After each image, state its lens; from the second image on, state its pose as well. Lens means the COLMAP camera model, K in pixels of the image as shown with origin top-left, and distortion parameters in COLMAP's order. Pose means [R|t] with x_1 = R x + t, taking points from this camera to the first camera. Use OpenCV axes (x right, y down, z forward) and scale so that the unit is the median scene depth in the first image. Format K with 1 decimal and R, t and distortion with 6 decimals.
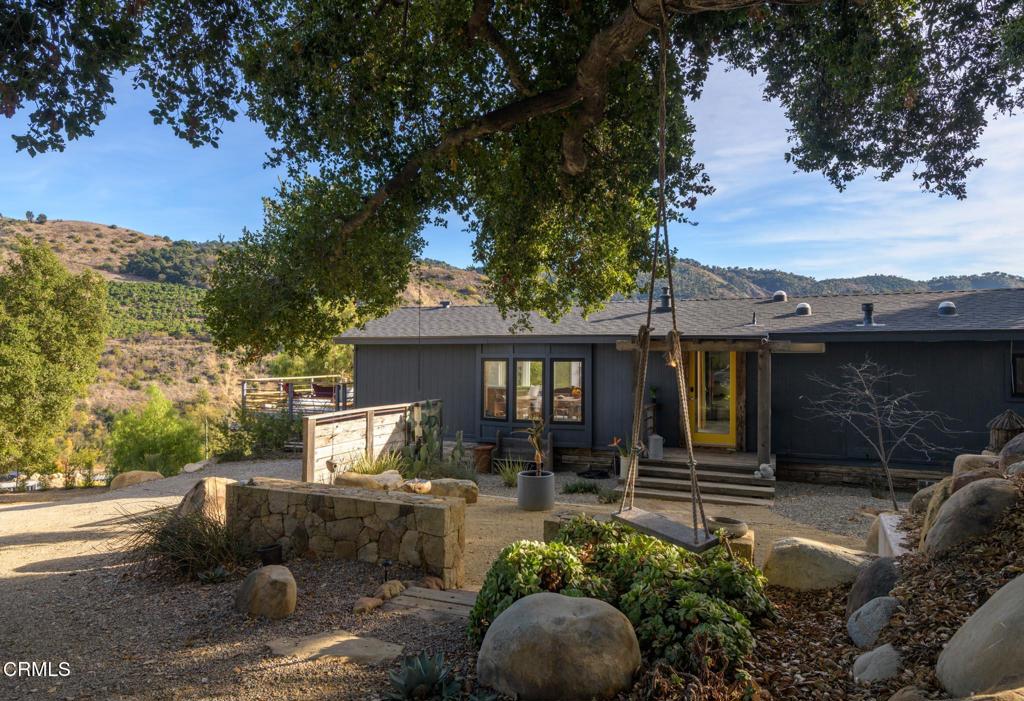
lens RADIAL K [[657.7, 0, 512.0], [0, 657.7, 350.5], [0, 0, 1]] dist [0.045393, 0.000375]
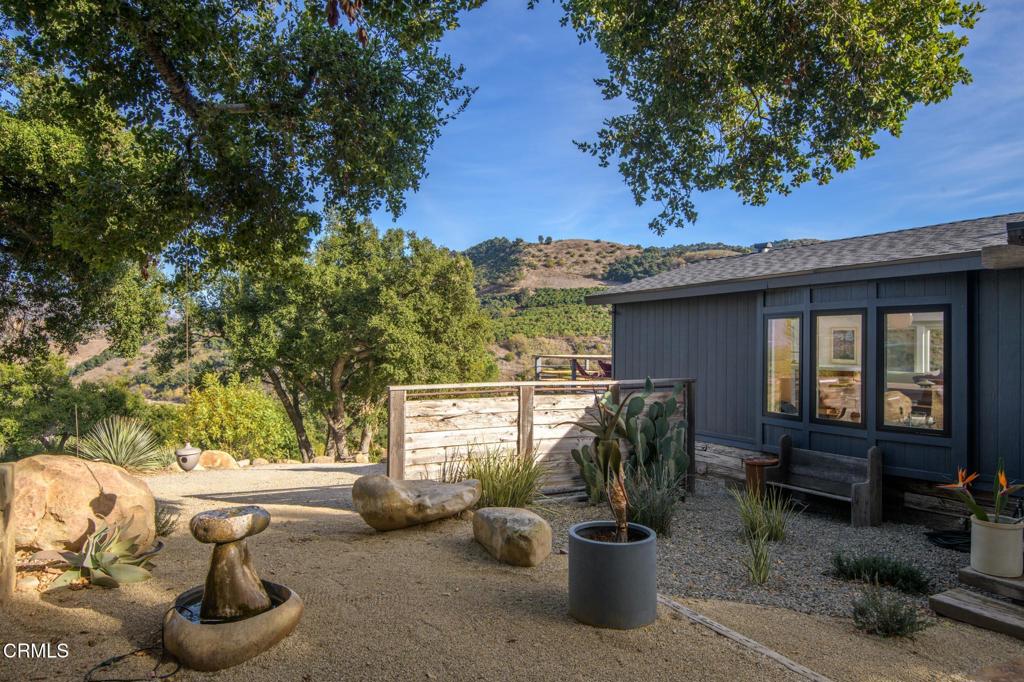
lens RADIAL K [[651.1, 0, 512.0], [0, 651.1, 341.0], [0, 0, 1]] dist [0.005326, 0.001204]
pose [[0.781912, -0.004975, -0.623369, 0.148431], [0.000214, 0.999970, -0.007712, 0.040767], [0.623389, 0.005897, 0.781890, 0.379797]]
